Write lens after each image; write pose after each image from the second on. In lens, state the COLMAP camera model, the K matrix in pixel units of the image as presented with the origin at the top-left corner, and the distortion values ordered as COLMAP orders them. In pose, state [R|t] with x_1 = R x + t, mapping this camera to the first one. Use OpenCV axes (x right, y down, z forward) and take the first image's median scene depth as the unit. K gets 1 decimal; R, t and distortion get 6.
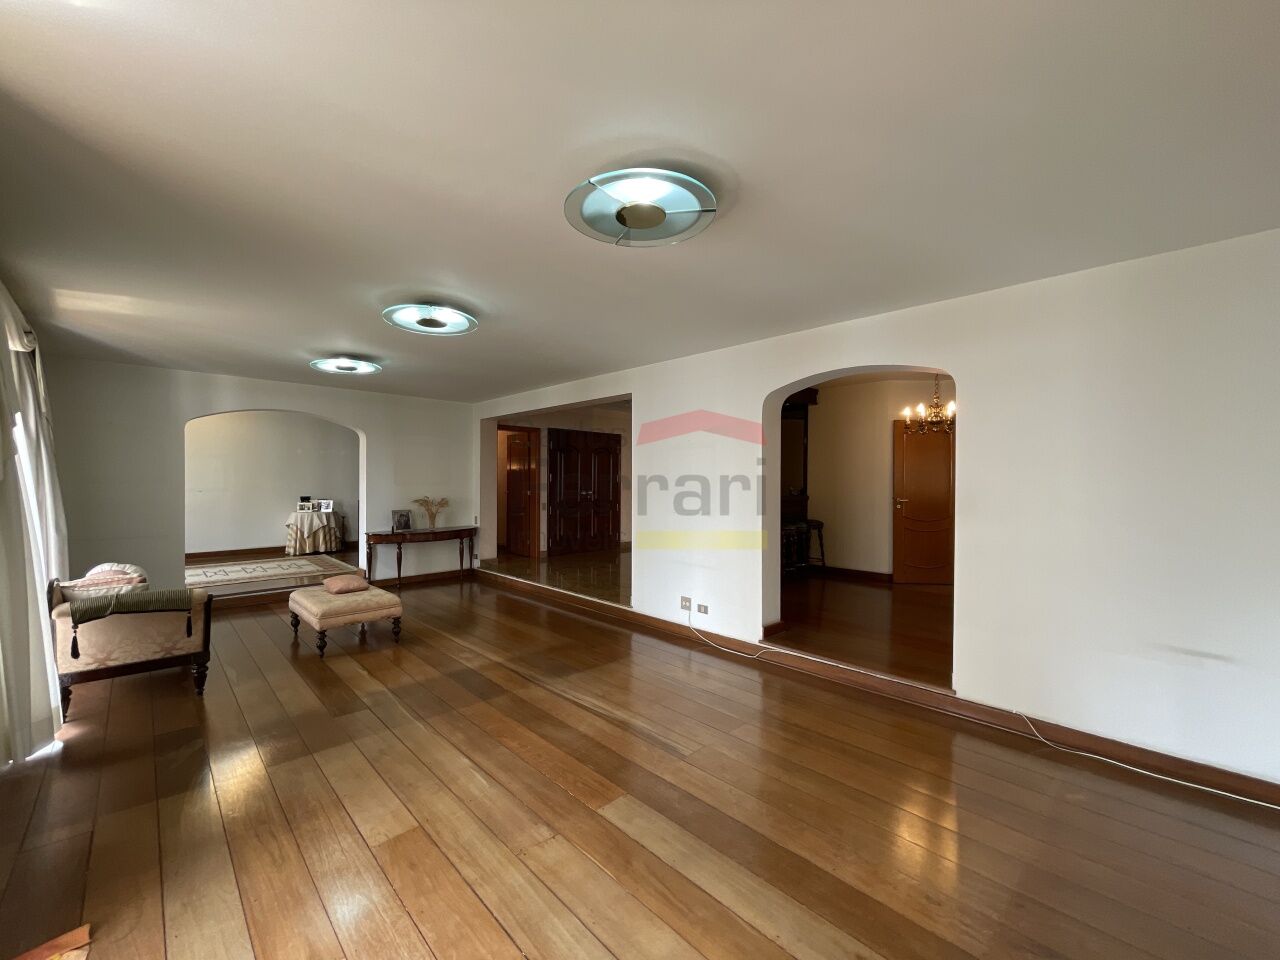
lens RADIAL K [[516.9, 0, 632.9], [0, 516.9, 475.1], [0, 0, 1]] dist [0.001684, 0.000058]
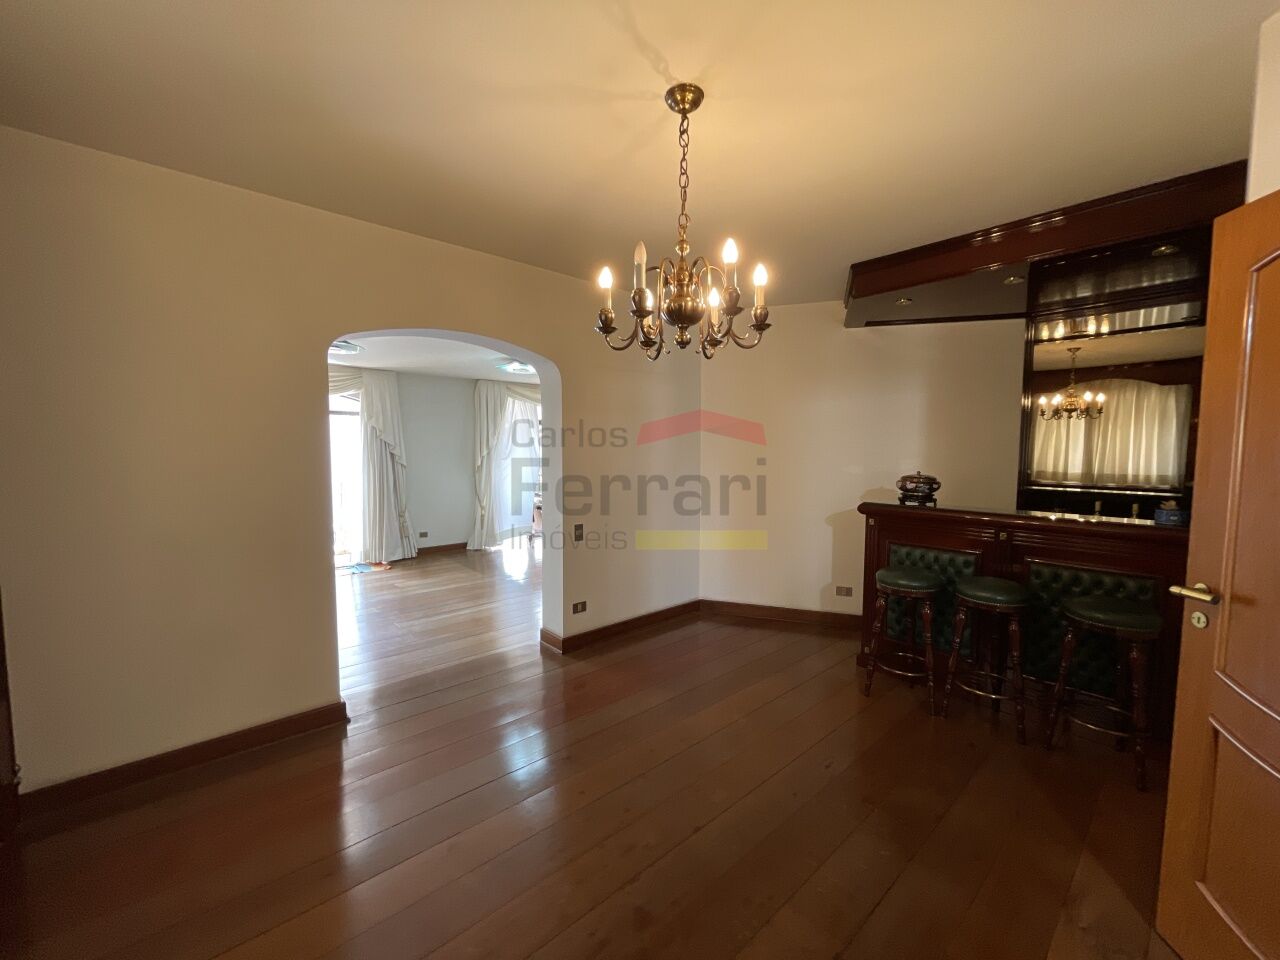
lens RADIAL K [[516.9, 0, 639.8], [0, 516.9, 474.8], [0, 0, 1]] dist [0.001684, 0.000058]
pose [[-0.032020, 0.075992, -0.996594, 1.488536], [-0.010498, 0.997025, 0.076362, -0.110328], [0.999432, 0.012907, -0.031127, 1.514482]]
